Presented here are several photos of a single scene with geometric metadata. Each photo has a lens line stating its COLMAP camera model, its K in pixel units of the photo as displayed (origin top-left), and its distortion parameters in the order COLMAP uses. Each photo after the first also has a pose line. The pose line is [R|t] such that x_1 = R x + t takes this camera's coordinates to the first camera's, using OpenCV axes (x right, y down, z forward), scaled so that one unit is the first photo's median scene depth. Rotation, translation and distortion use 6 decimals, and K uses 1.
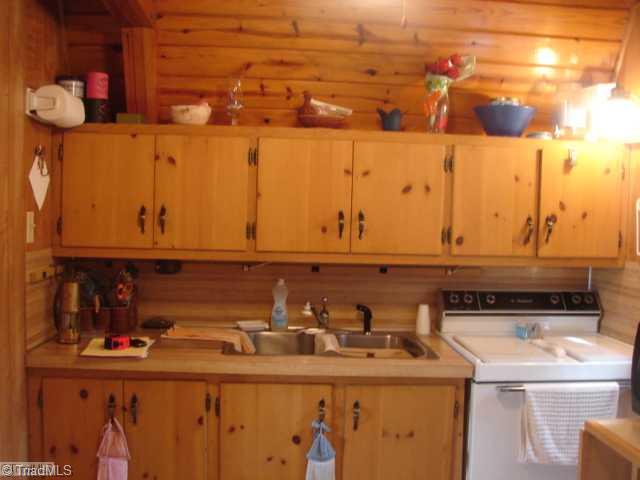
lens RADIAL K [[698.8, 0, 320.0], [0, 698.8, 240.0], [0, 0, 1]] dist [-0.181345, 0.243755]
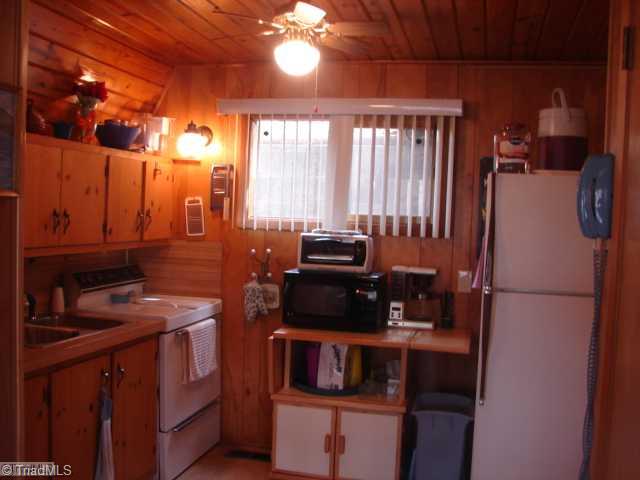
lens RADIAL K [[698.8, 0, 320.0], [0, 698.8, 240.0], [0, 0, 1]] dist [-0.181345, 0.243755]
pose [[0.332609, -0.056196, 0.941389, -0.859364], [0.021839, 0.998414, 0.051884, -0.040199], [-0.942812, 0.003302, 0.333309, 0.217091]]
